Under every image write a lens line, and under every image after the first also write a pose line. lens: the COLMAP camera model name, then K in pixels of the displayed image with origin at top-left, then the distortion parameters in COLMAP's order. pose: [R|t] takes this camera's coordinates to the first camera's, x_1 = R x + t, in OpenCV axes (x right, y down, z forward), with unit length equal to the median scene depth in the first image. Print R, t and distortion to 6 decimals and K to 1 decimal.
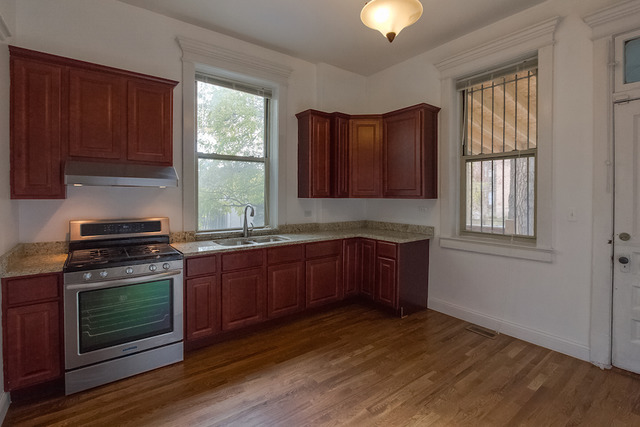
lens RADIAL K [[300.0, 0, 333.7], [0, 300.0, 198.2], [0, 0, 1]] dist [-0.001314, 0.000004]
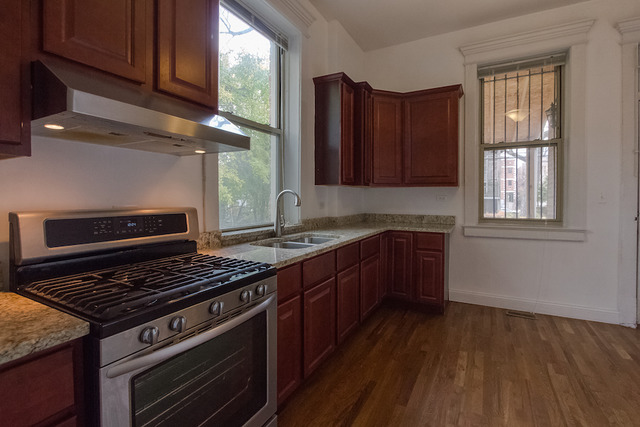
lens RADIAL K [[300.0, 0, 329.4], [0, 300.0, 201.5], [0, 0, 1]] dist [-0.001314, 0.000004]
pose [[0.909067, -0.009497, 0.416541, -0.499924], [0.008743, 0.999955, 0.003716, 0.047845], [-0.416557, 0.000264, 0.909109, 0.328202]]
